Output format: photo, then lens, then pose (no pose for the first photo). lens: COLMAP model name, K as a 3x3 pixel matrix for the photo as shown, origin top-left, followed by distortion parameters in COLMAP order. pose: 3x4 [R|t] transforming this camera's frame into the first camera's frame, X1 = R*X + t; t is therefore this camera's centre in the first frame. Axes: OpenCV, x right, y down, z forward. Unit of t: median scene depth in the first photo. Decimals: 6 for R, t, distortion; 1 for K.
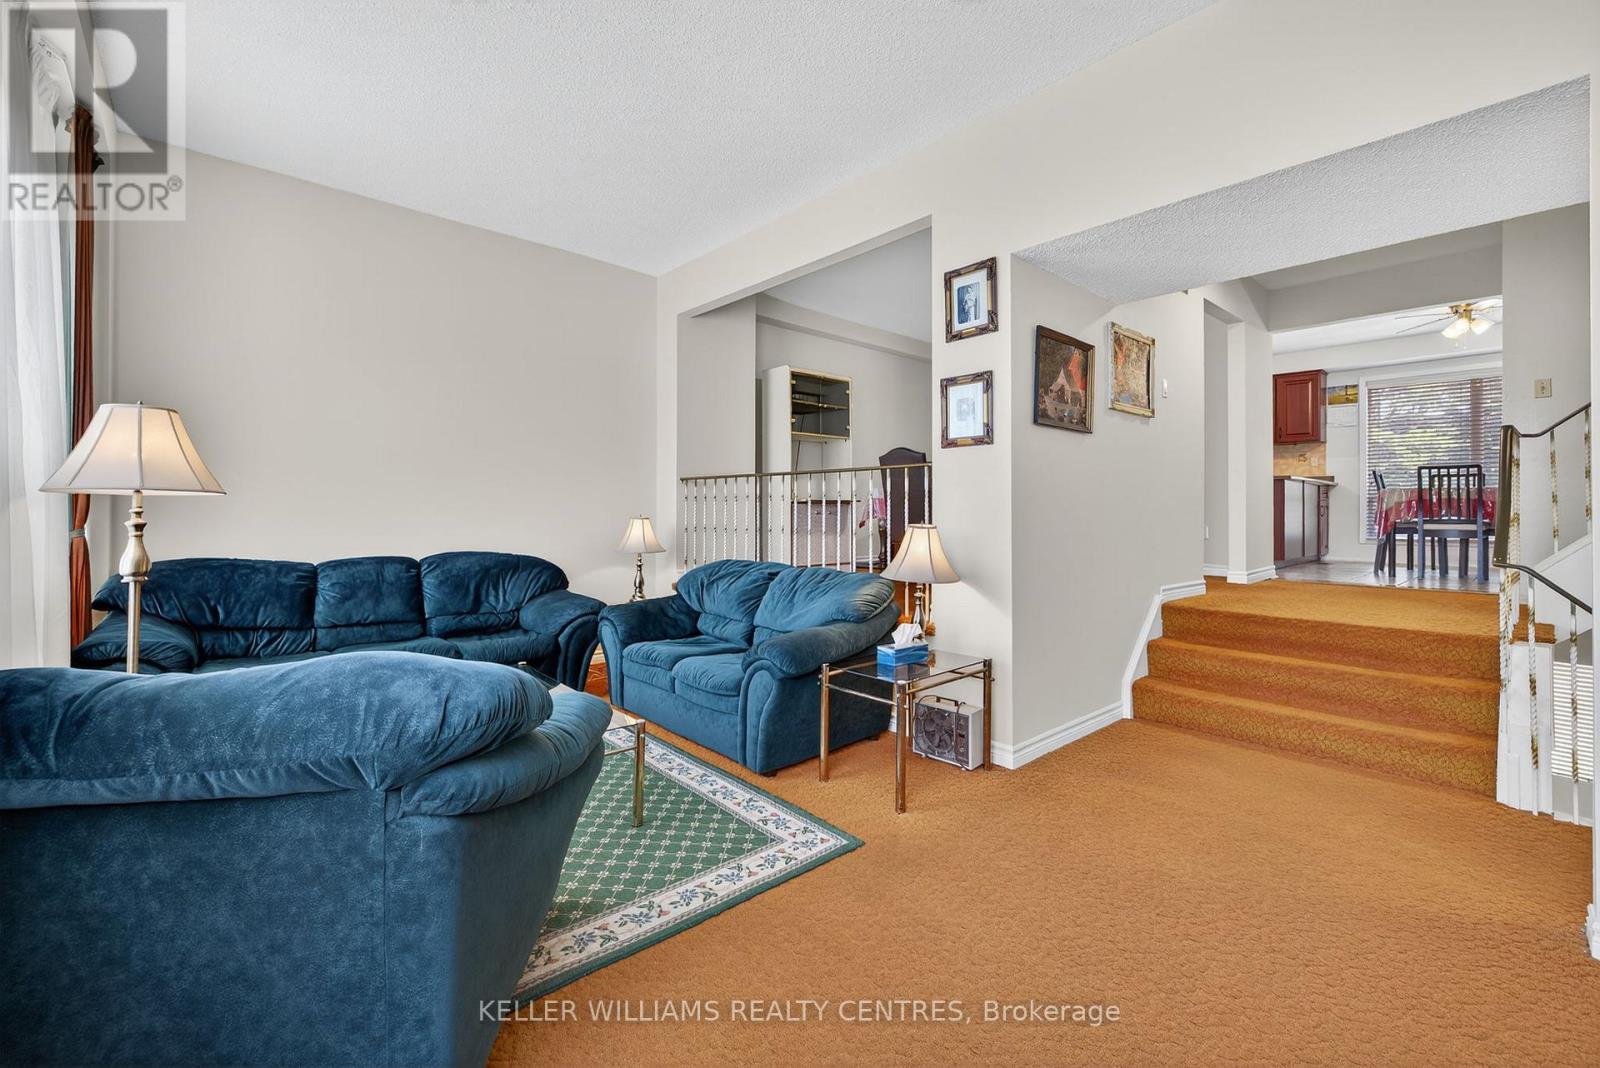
lens RADIAL K [[672.8, 0, 796.7], [0, 672.8, 510.9], [0, 0, 1]] dist [-0.000791, -0.000100]
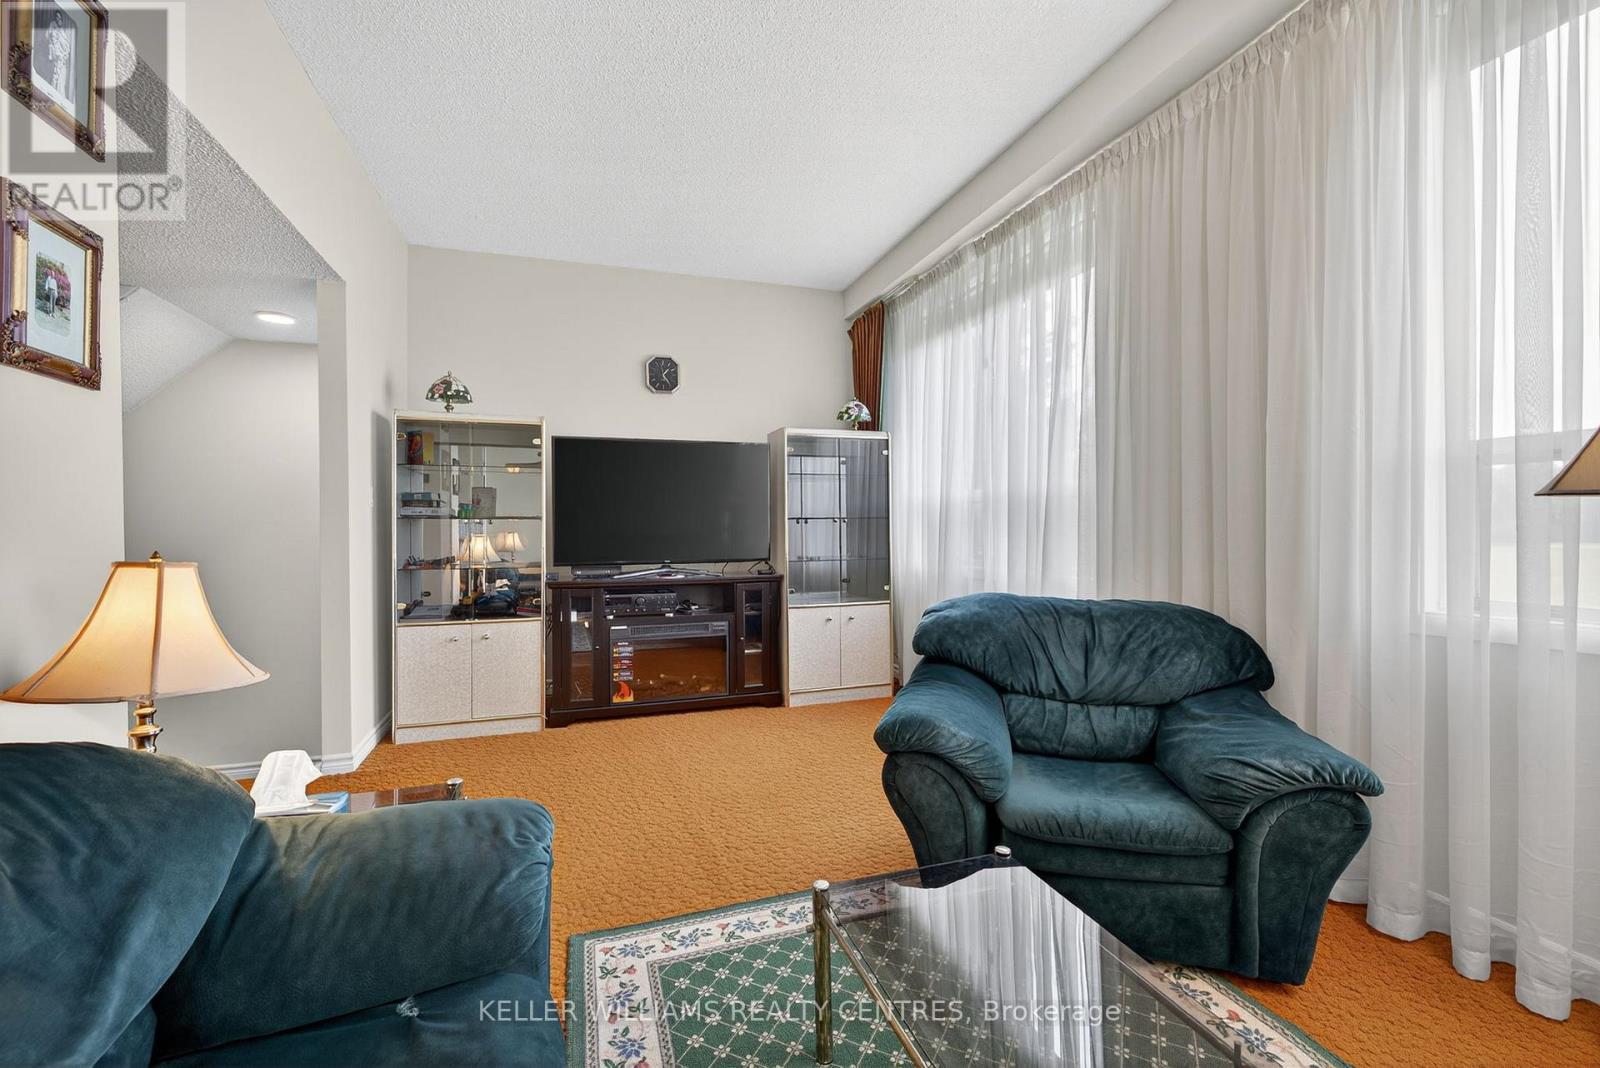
lens RADIAL K [[681.4, 0, 791.9], [0, 681.4, 520.6], [0, 0, 1]] dist [0.001291, 0.000166]
pose [[-0.913487, 0.001677, 0.406865, -0.441948], [0.000945, 0.999998, -0.001999, -0.005928], [-0.406868, -0.001441, -0.913486, 1.514479]]
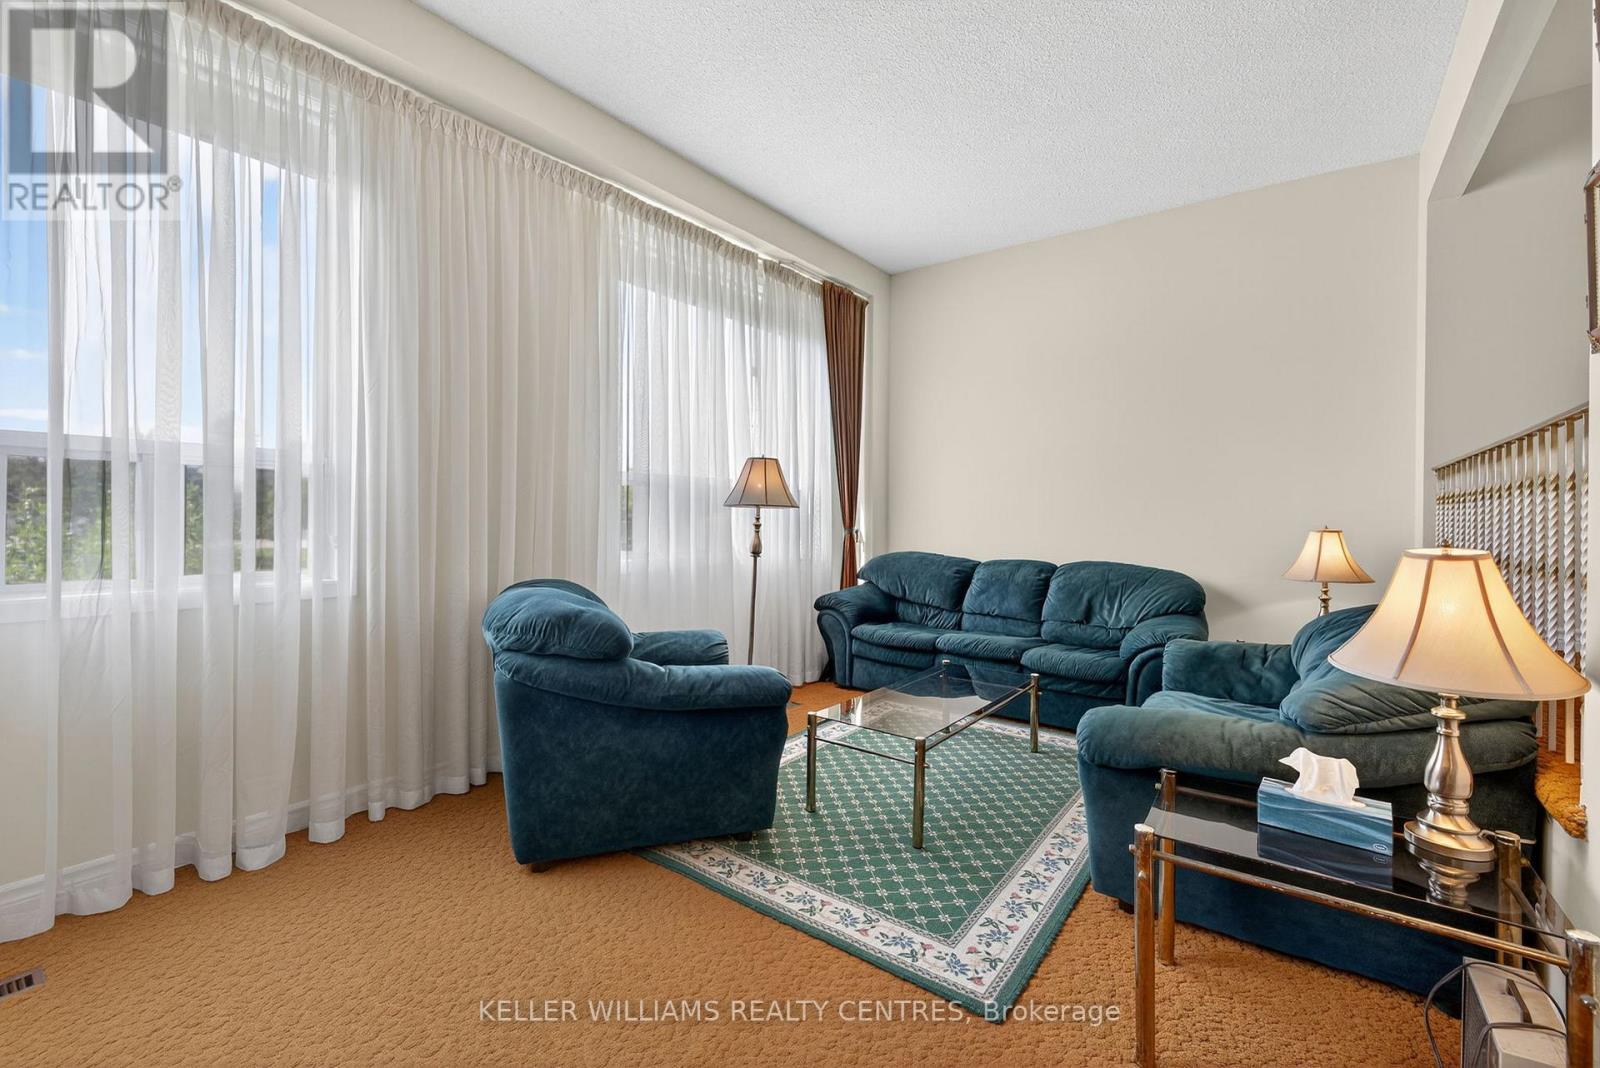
lens RADIAL K [[681.4, 0, 791.9], [0, 681.4, 520.6], [0, 0, 1]] dist [0.001291, 0.000166]
pose [[0.191787, 0.003502, -0.981430, 0.657053], [-0.007030, 0.999973, 0.002195, 0.003162], [0.981411, 0.006479, 0.191807, 0.617071]]
